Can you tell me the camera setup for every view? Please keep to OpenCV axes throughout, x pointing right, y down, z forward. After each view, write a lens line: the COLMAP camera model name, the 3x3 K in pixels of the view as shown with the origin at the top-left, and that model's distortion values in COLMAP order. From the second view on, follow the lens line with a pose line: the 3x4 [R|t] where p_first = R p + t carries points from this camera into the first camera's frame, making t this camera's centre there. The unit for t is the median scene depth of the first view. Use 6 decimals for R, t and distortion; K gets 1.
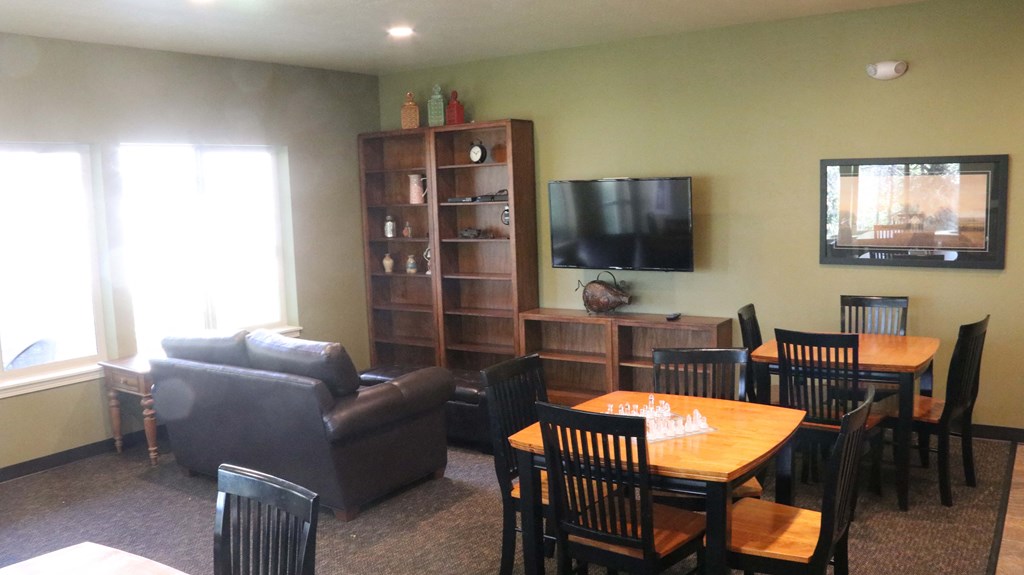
lens RADIAL K [[844.3, 0, 506.8], [0, 844.3, 295.9], [0, 0, 1]] dist [-0.182222, 0.141553]
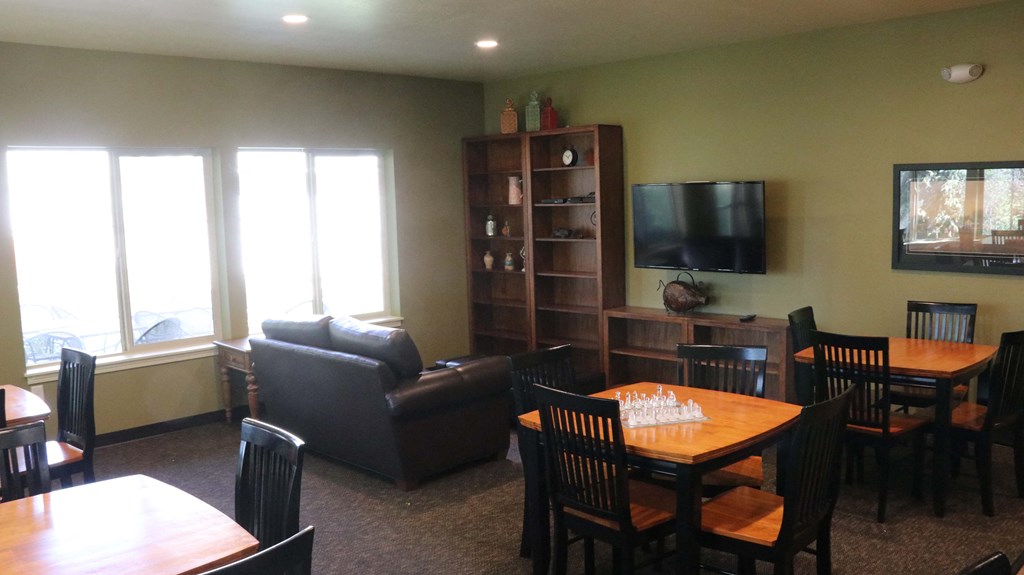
lens RADIAL K [[846.3, 0, 507.5], [0, 846.3, 291.1], [0, 0, 1]] dist [-0.178265, 0.136083]
pose [[0.983090, 0.026845, -0.181147, 0.090749], [-0.027920, 0.999604, -0.003384, 0.003549], [0.180984, 0.008385, 0.983450, -0.049950]]
